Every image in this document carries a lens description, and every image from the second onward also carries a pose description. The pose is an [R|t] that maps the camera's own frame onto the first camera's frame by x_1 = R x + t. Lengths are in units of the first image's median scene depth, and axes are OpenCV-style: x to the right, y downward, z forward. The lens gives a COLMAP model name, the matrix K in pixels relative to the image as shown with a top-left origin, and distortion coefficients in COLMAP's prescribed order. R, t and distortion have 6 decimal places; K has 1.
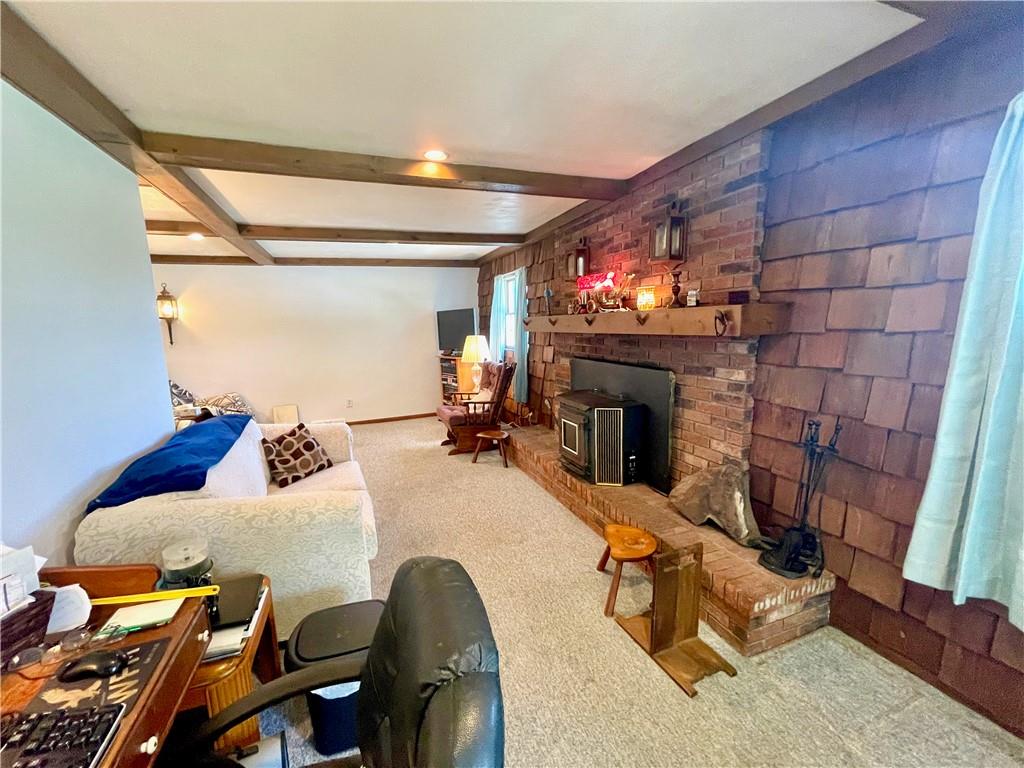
lens RADIAL K [[416.7, 0, 503.8], [0, 416.7, 384.1], [0, 0, 1]] dist [0.001233, -0.000558]
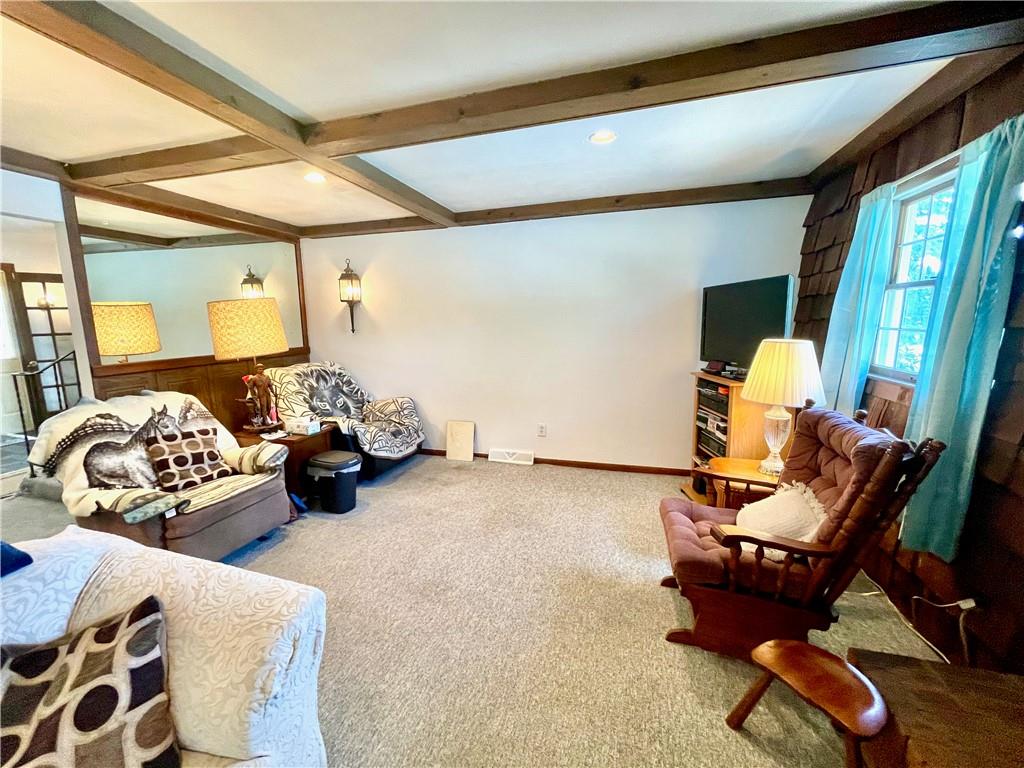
lens RADIAL K [[416.7, 0, 503.8], [0, 416.7, 384.1], [0, 0, 1]] dist [0.001233, -0.000558]
pose [[0.797405, 0.113088, -0.592753, -0.042221], [-0.095408, 0.993555, 0.061208, -0.072266], [0.595855, 0.007746, 0.803055, 0.506602]]
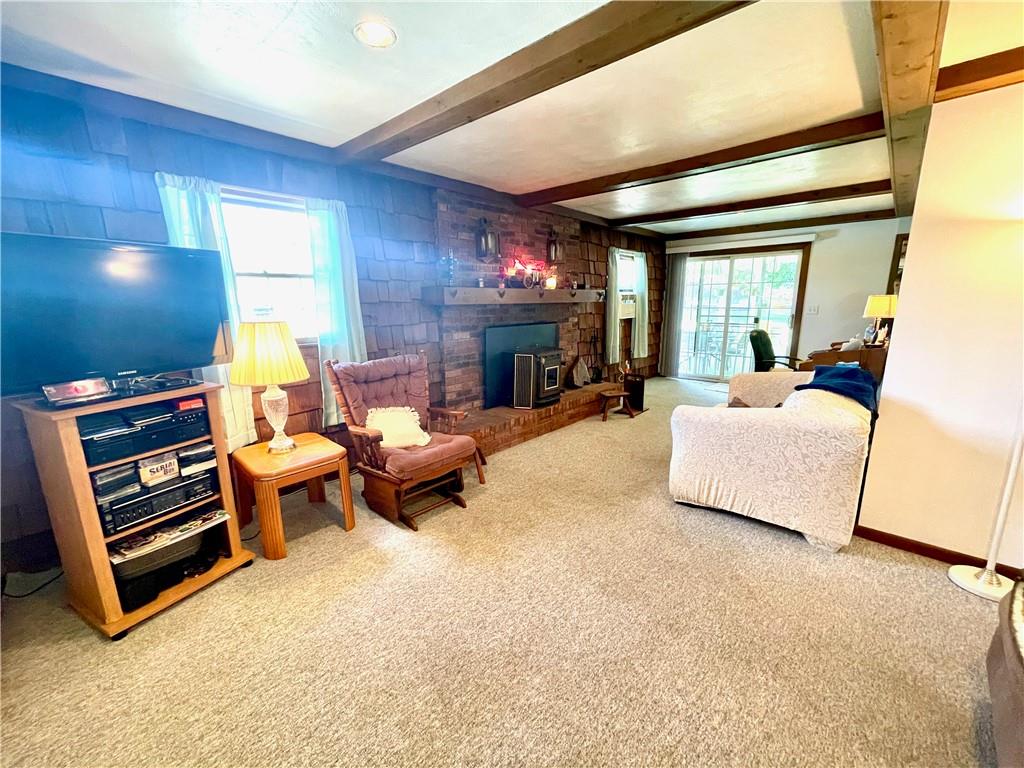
lens RADIAL K [[416.7, 0, 503.8], [0, 416.7, 384.1], [0, 0, 1]] dist [0.001233, -0.000558]
pose [[-0.452202, -0.140992, 0.880701, -0.579133], [0.153821, 0.960303, 0.232716, -0.117927], [-0.878551, 0.240705, -0.412563, 1.007859]]
